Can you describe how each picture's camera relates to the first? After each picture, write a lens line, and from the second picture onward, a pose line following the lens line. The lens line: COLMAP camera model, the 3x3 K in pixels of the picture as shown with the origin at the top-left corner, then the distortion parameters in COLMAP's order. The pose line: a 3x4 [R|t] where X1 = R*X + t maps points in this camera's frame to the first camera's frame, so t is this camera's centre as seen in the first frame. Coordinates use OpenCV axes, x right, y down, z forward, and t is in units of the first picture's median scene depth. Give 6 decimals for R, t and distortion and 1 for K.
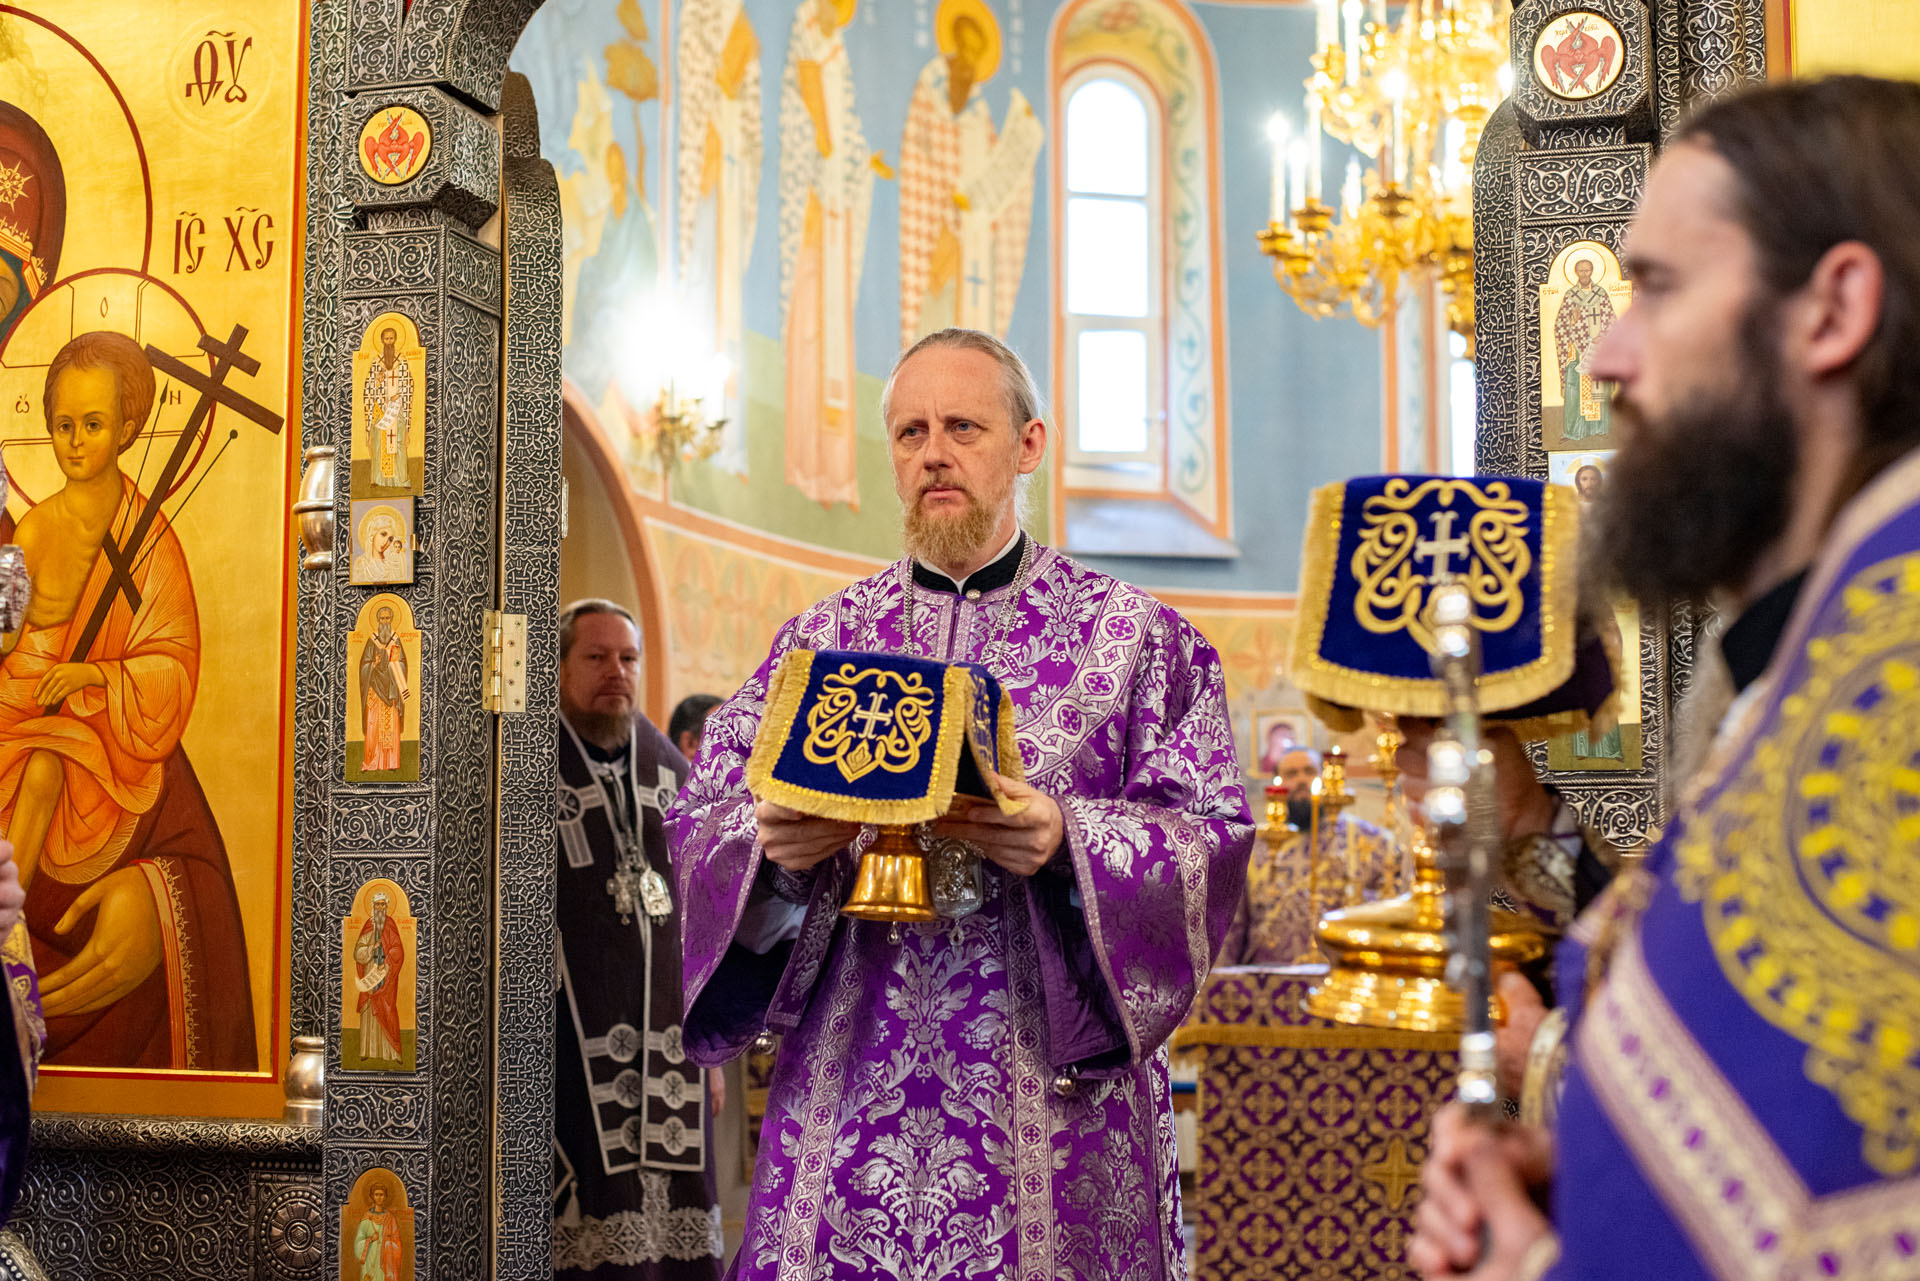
lens RADIAL K [[2919.5, 0, 894.8], [0, 2919.5, 645.4], [0, 0, 1]] dist [-0.065271, -0.130392]
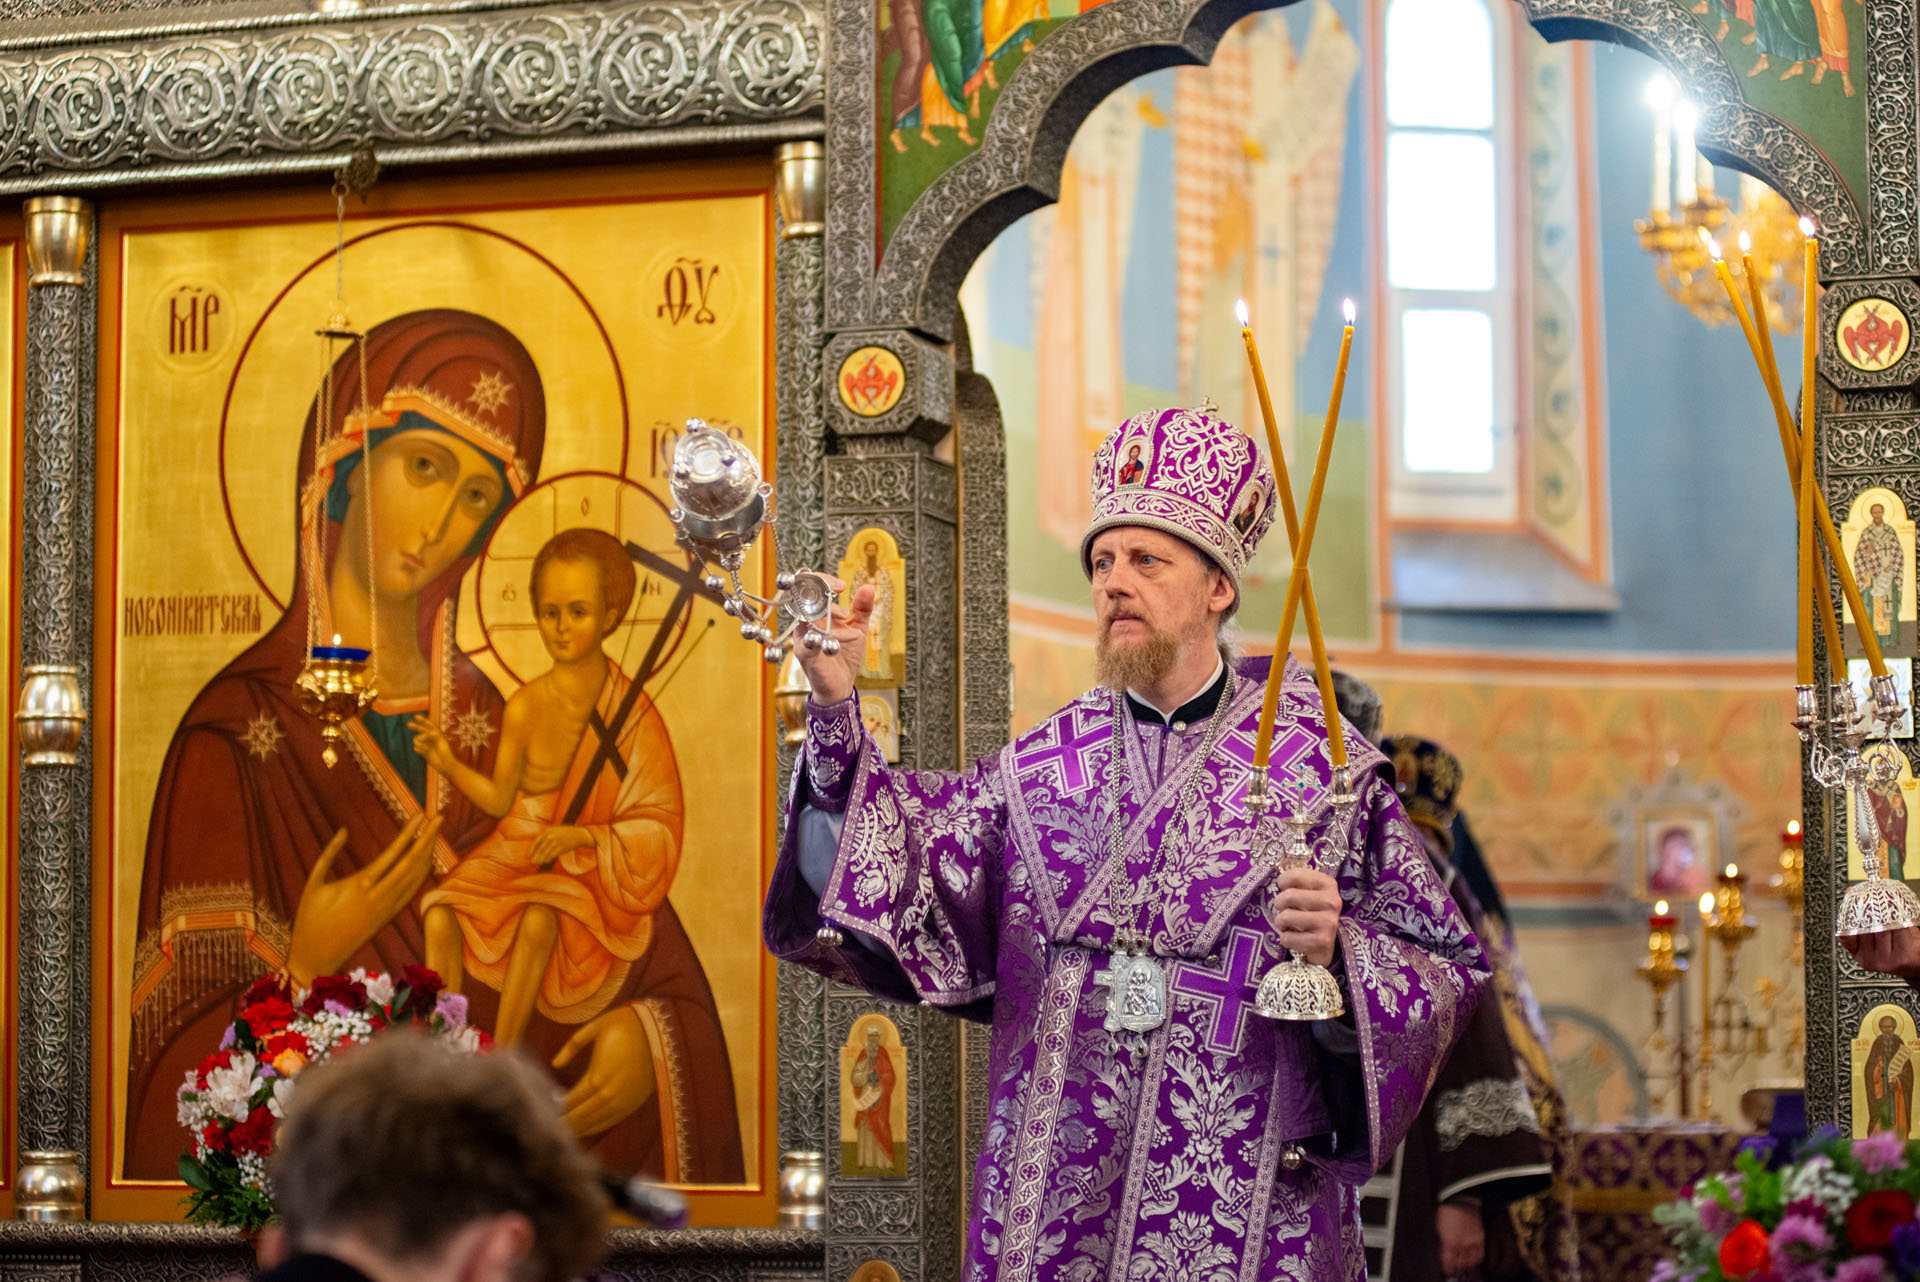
lens RADIAL K [[5190.6, 0, 960.4], [0, 5190.6, 566.2], [0, 0, 1]] dist [-0.131598, -0.117605]
pose [[0.999890, -0.007760, -0.012610, -0.105008], [0.007563, 0.999849, -0.015650, -0.062115], [0.012730, 0.015553, 0.999798, -1.007260]]
